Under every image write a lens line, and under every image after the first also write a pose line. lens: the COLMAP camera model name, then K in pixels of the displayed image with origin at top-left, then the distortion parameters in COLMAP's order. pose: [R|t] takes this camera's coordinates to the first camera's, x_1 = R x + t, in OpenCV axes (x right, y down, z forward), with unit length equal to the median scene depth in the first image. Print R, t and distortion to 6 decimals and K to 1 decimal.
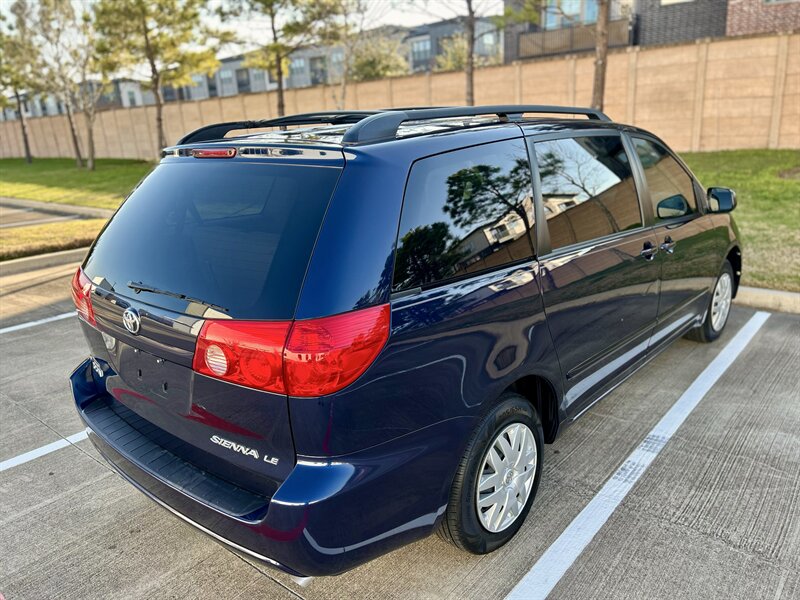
lens RADIAL K [[602.6, 0, 401.0], [0, 602.6, 294.8], [0, 0, 1]] dist [0.054696, -0.063405]
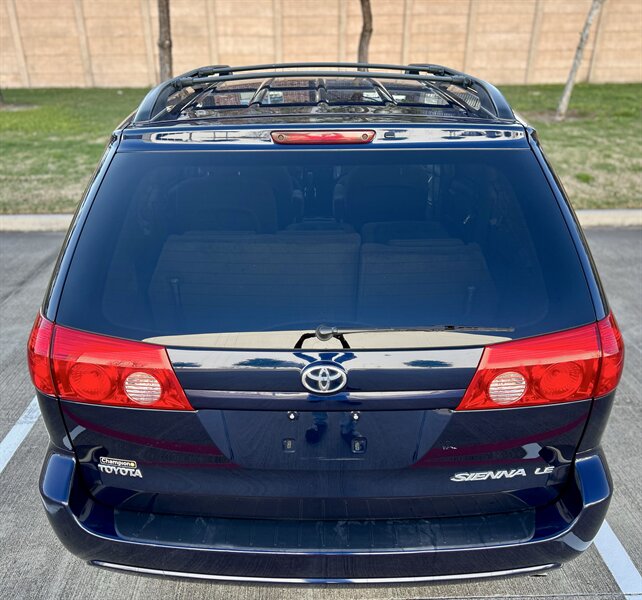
lens RADIAL K [[605.1, 0, 307.9], [0, 605.1, 308.7], [0, 0, 1]] dist [0.015264, 0.000000]
pose [[0.752876, -0.232247, 0.615824, -0.145566], [0.151531, 0.971701, 0.181206, -0.028737], [-0.640482, -0.043109, 0.766763, 0.074318]]
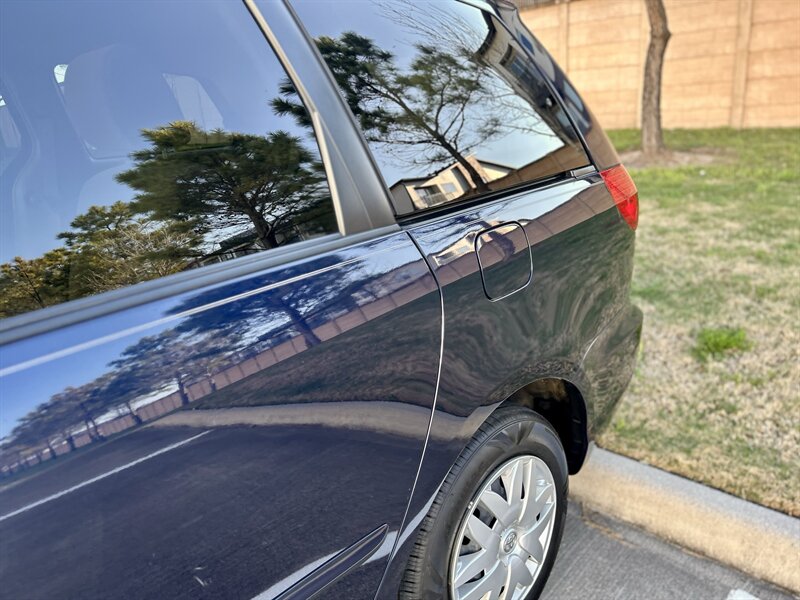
lens RADIAL K [[602.6, 0, 392.5], [0, 602.6, 296.2], [0, 0, 1]] dist [0.054696, -0.063405]
pose [[0.997030, 0.011183, -0.076192, 0.330207], [-0.009573, 0.999724, 0.021472, -0.024724], [0.076411, -0.020679, 0.996862, 0.138203]]
